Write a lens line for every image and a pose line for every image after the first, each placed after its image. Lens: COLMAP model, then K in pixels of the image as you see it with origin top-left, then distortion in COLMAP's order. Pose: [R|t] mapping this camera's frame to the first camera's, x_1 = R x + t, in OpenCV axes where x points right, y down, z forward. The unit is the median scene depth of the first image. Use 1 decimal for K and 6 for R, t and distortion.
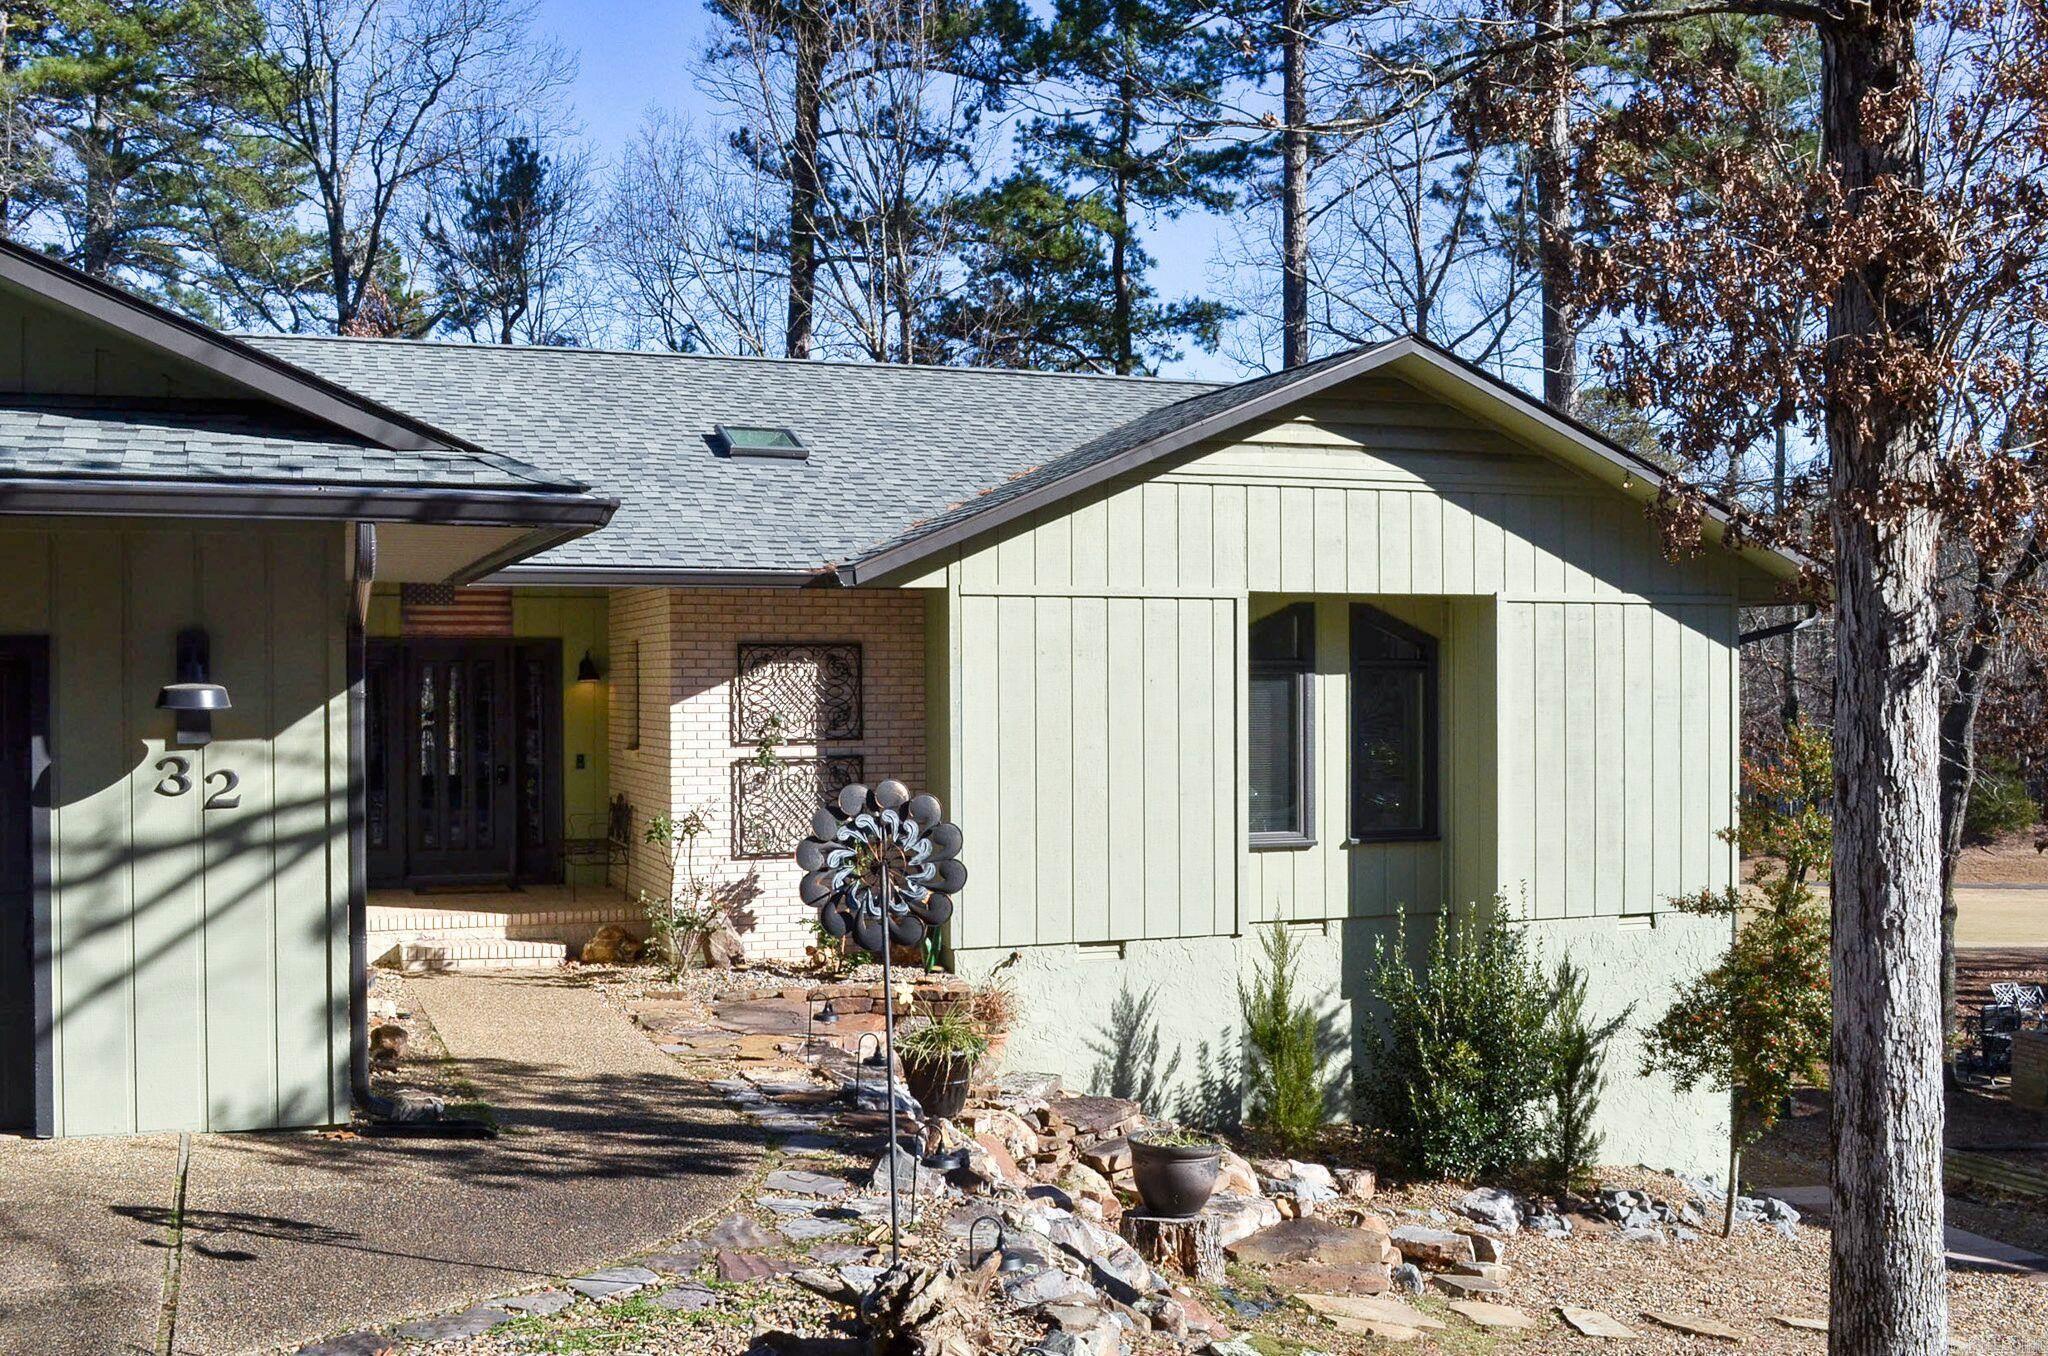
lens RADIAL K [[2105.0, 0, 1024.0], [0, 2105.0, 678.0], [0, 0, 1]] dist [-0.066555, -0.003002]
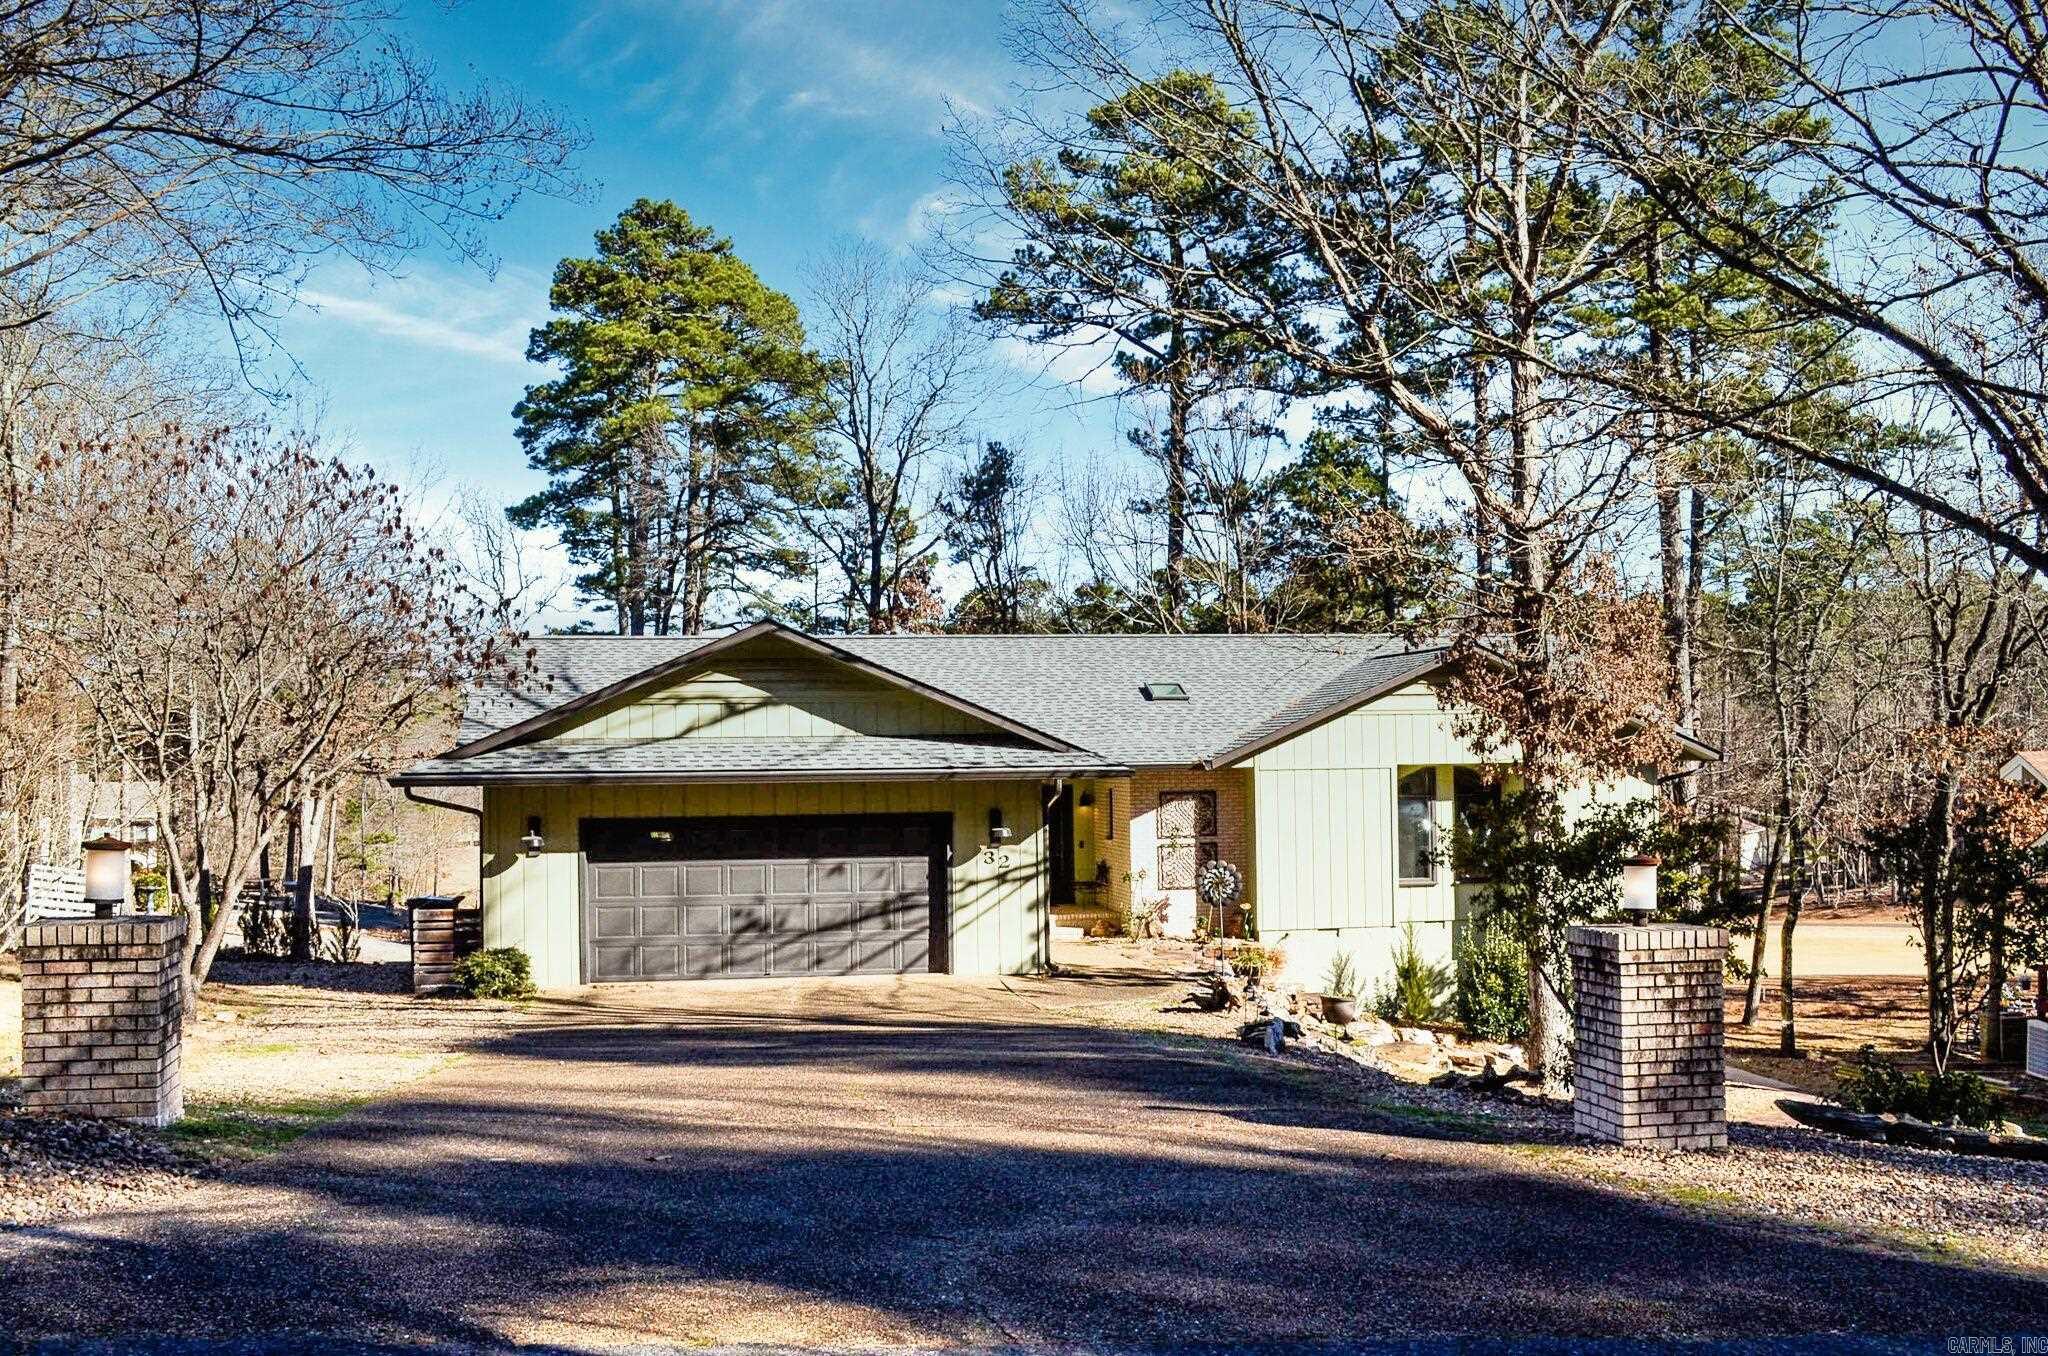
lens RADIAL K [[1968.3, 0, 1024.0], [0, 1968.3, 678.0], [0, 0, 1]] dist [-0.067292, -0.000673]
pose [[0.984237, -0.016955, -0.176041, 0.091125], [0.011092, 0.999352, -0.034234, -0.068161], [0.176507, 0.031741, 0.983787, -1.075688]]
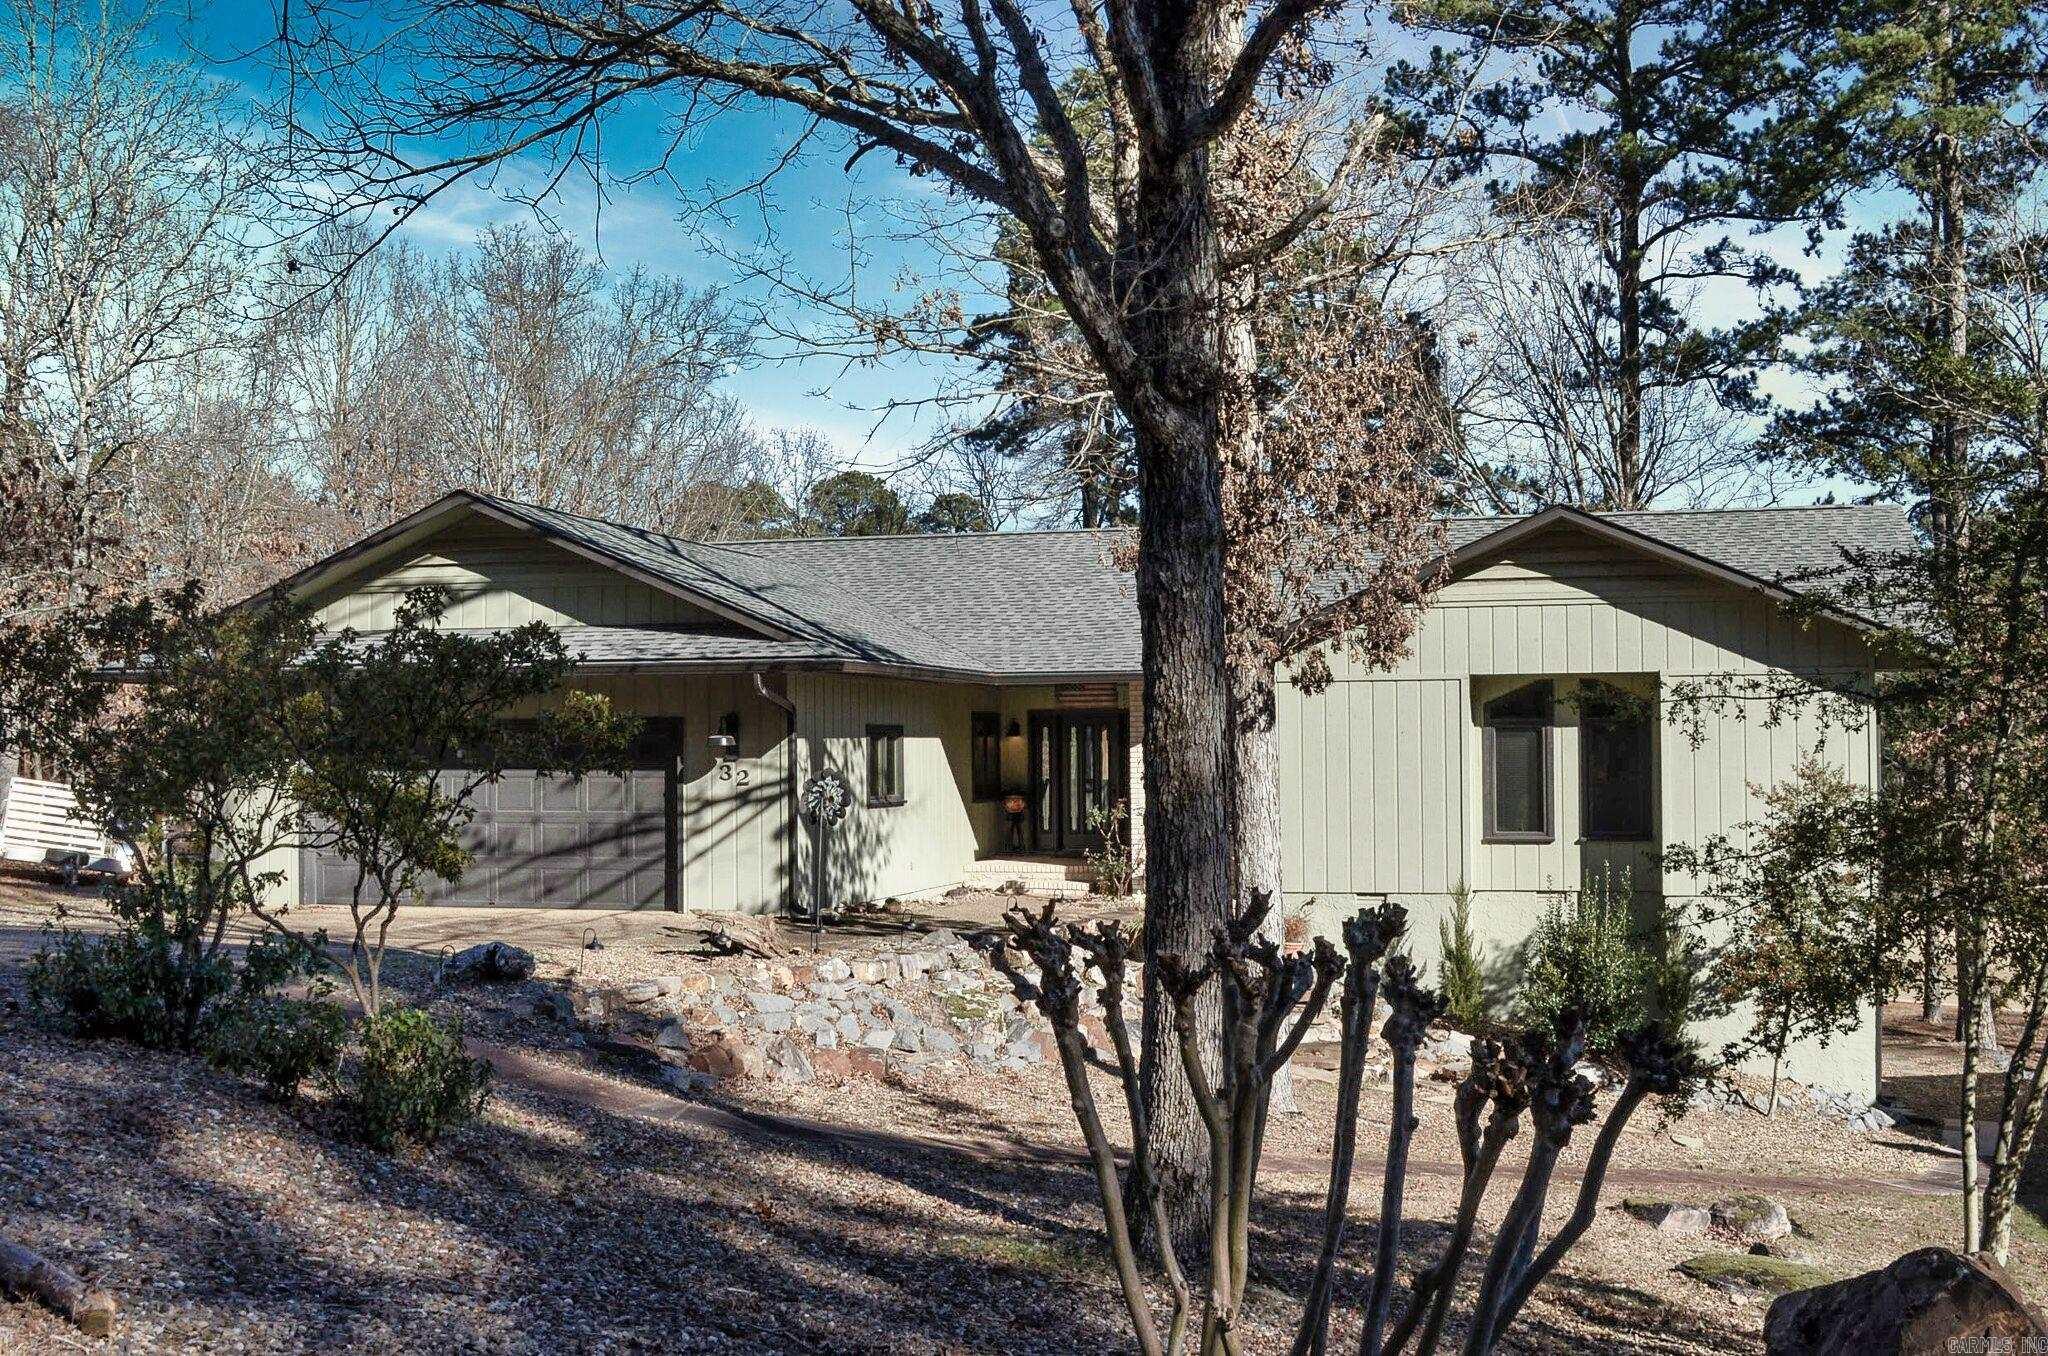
lens RADIAL K [[2241.5, 0, 1024.0], [0, 2241.5, 678.0], [0, 0, 1]] dist [-0.003743, -0.000768]
pose [[0.804602, -0.021563, -0.593423, 0.869415], [0.005654, 0.999573, -0.028655, 0.007400], [0.593788, 0.019700, 0.804381, -0.565233]]
